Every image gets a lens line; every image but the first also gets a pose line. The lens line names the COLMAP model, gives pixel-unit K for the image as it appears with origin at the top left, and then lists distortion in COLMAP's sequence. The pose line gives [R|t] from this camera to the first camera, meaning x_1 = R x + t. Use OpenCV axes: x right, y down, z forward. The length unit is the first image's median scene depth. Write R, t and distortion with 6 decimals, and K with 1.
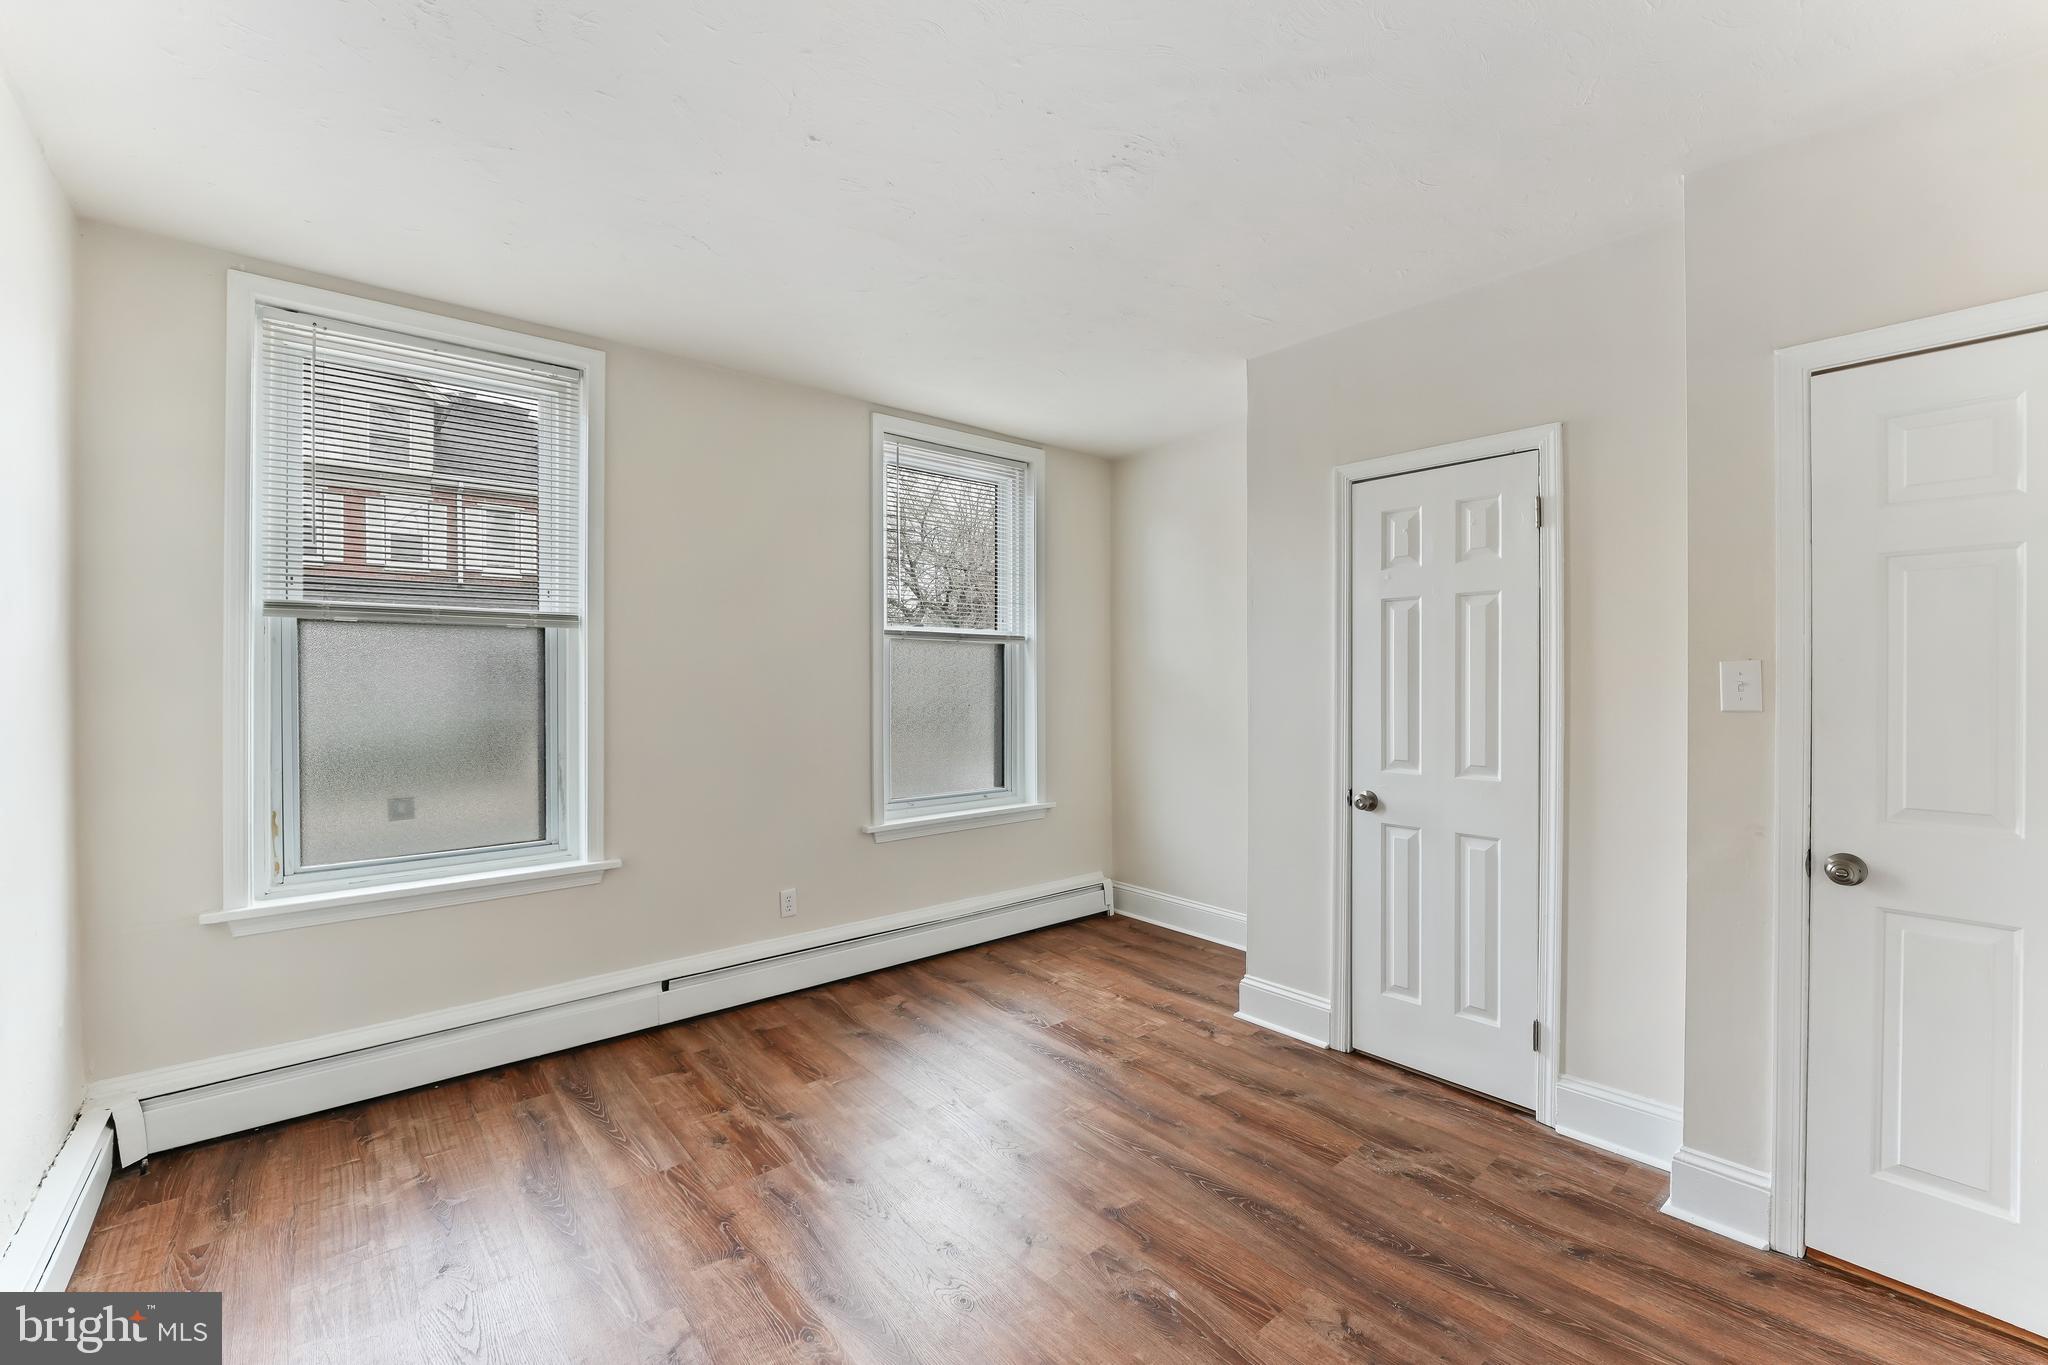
lens RADIAL K [[843.3, 0, 989.3], [0, 843.3, 685.2], [0, 0, 1]] dist [-0.001460, 0.000114]
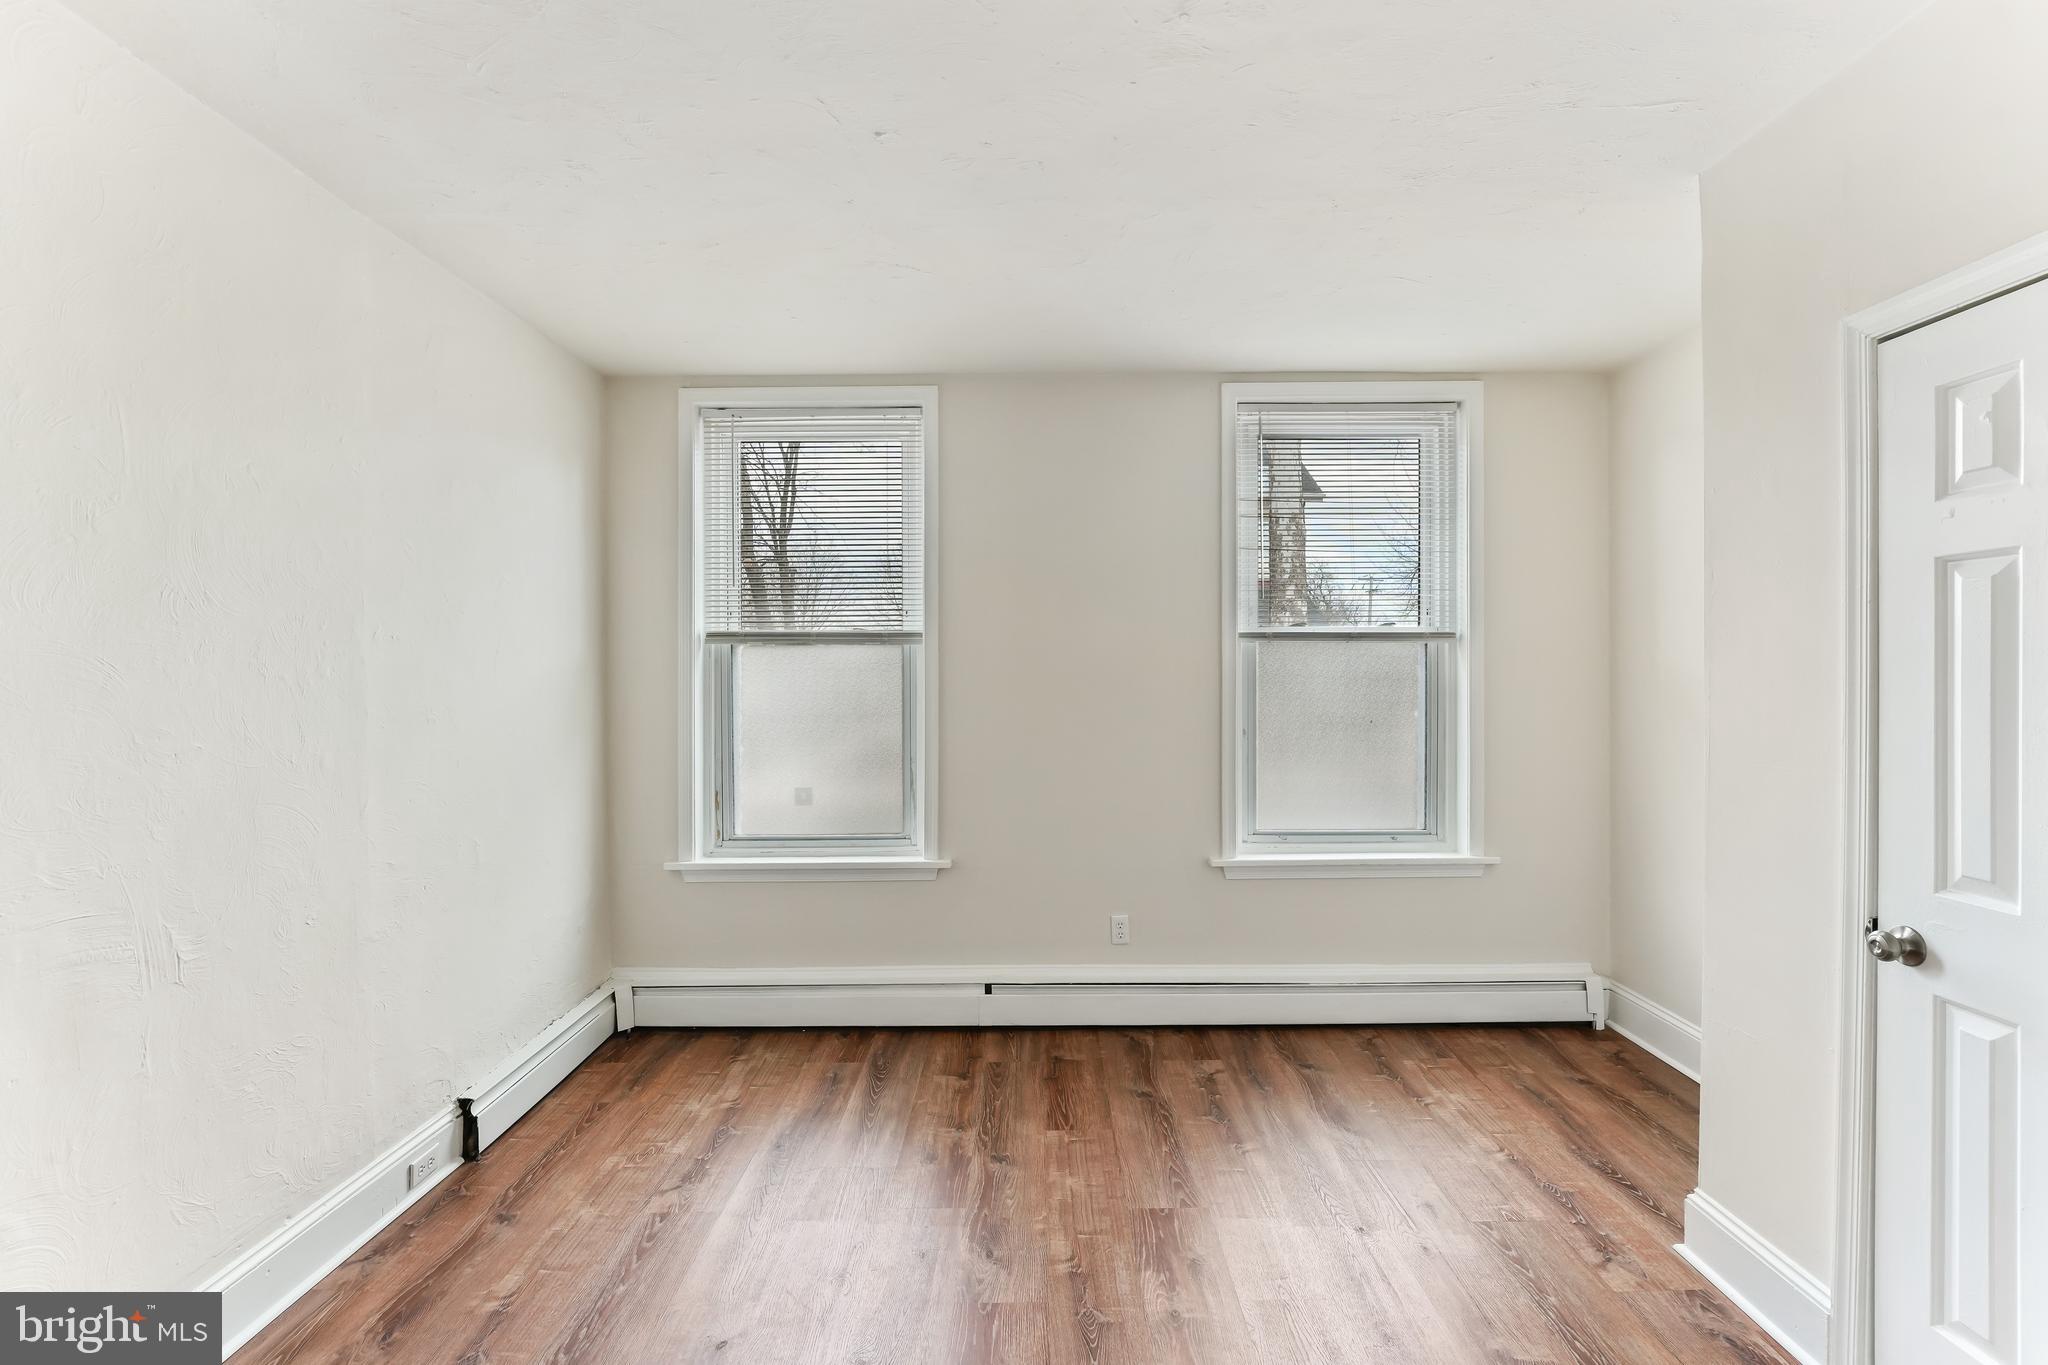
lens RADIAL K [[863.7, 0, 1024.0], [0, 863.7, 682.5], [0, 0, 1]] dist [-0.005611, -0.000123]
pose [[0.774854, 0.005260, -0.632119, 0.357724], [-0.000756, 0.999972, 0.007395, -0.029103], [0.632140, -0.005252, 0.774836, 0.242493]]
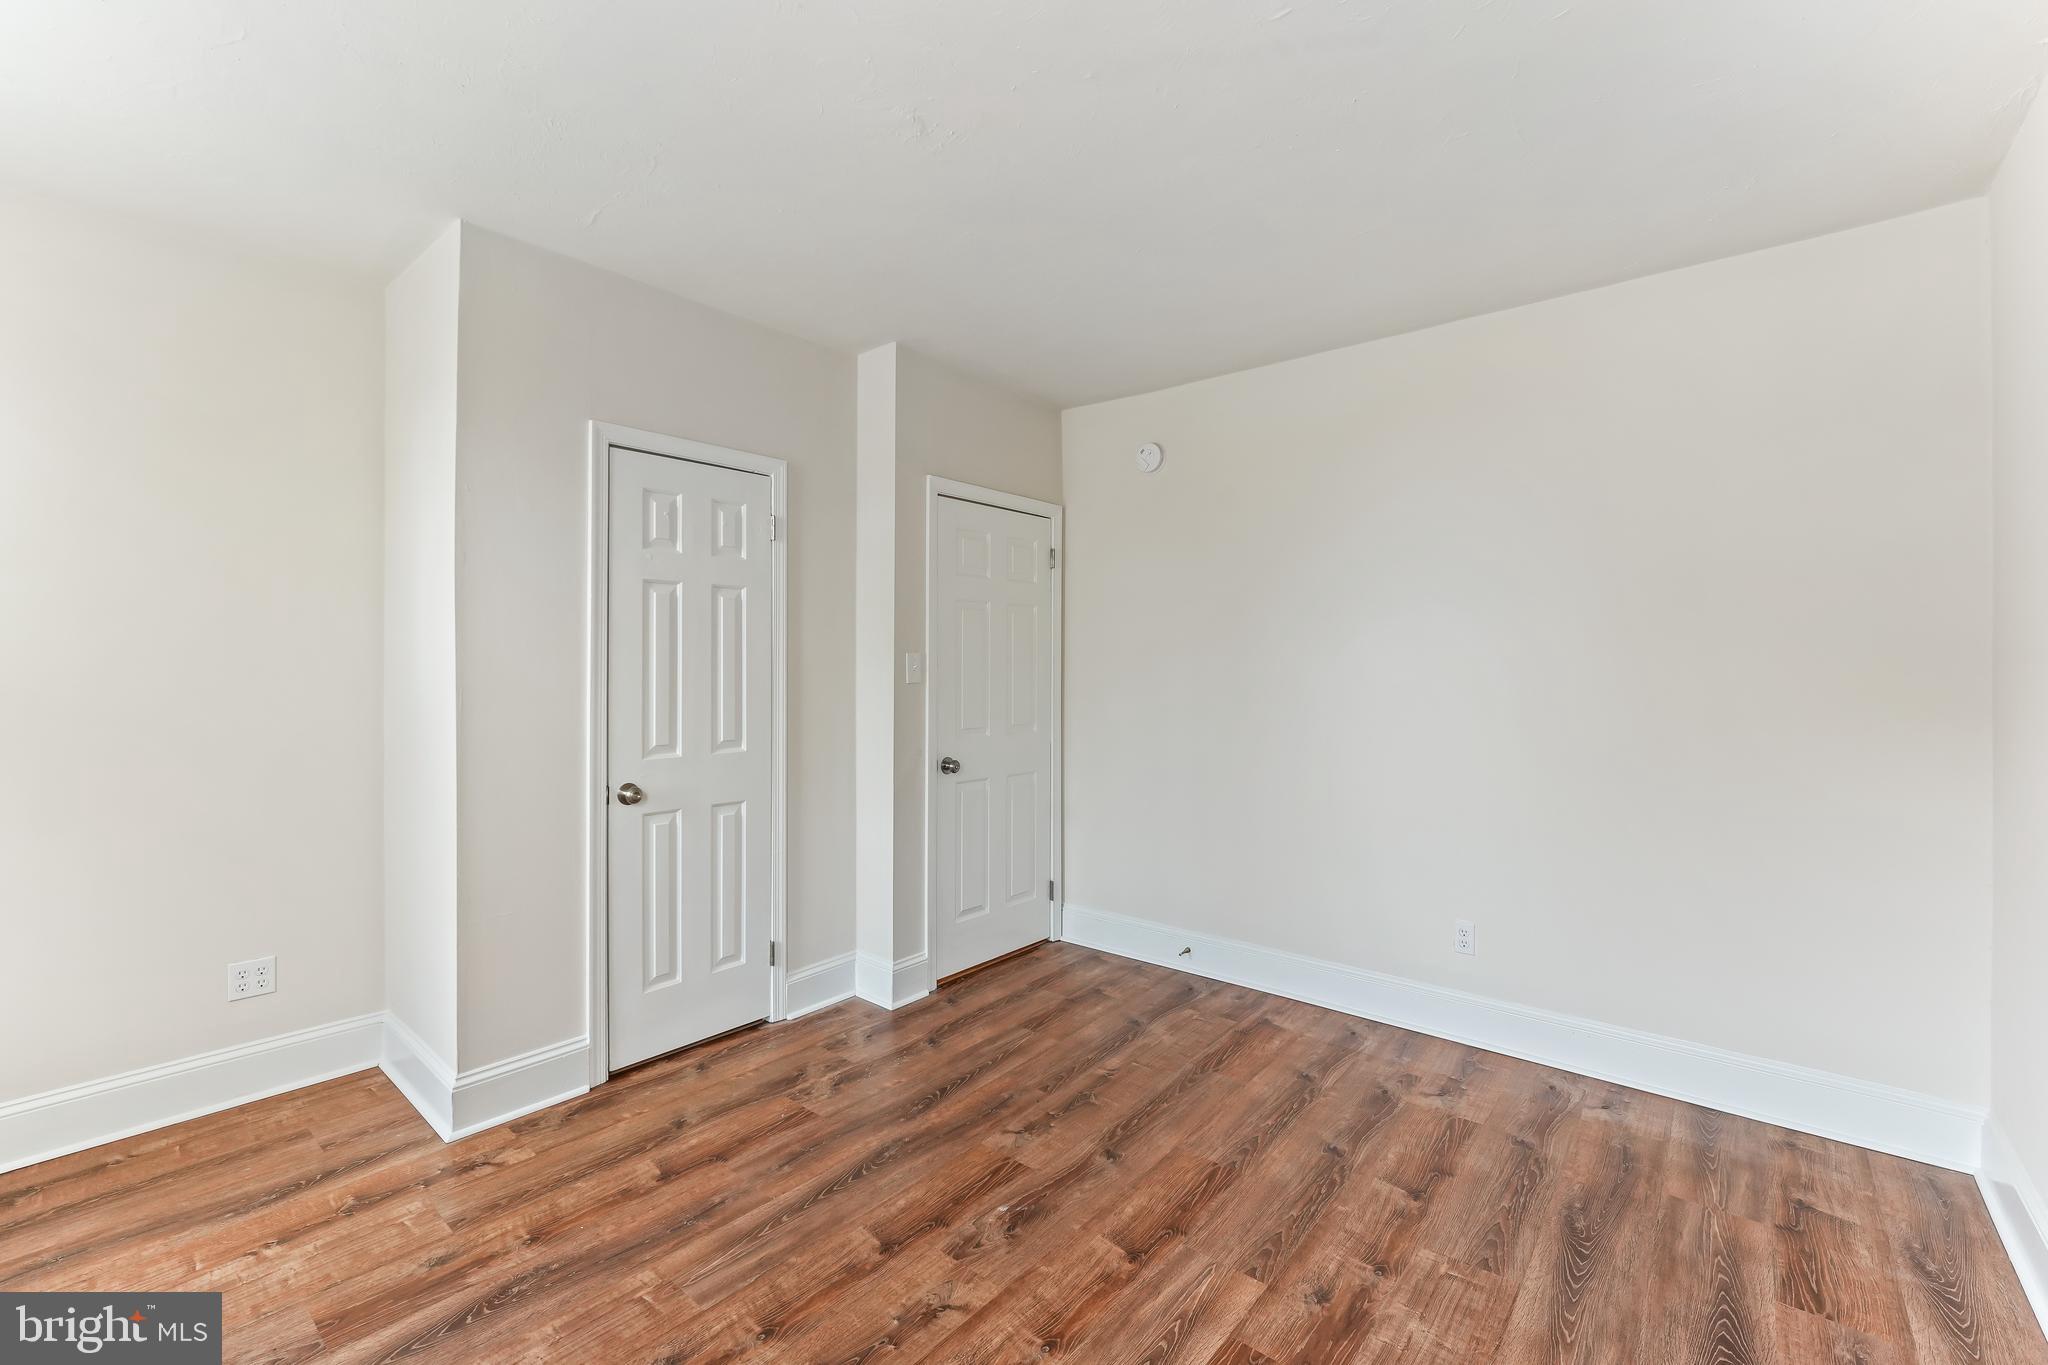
lens RADIAL K [[921.9, 0, 1024.0], [0, 921.9, 682.5], [0, 0, 1]] dist [-0.000866, -0.000012]
pose [[-0.210914, -0.014470, 0.977398, -0.625229], [0.004811, 0.999863, 0.015840, 0.000651], [-0.977493, 0.008043, -0.210815, 0.781625]]
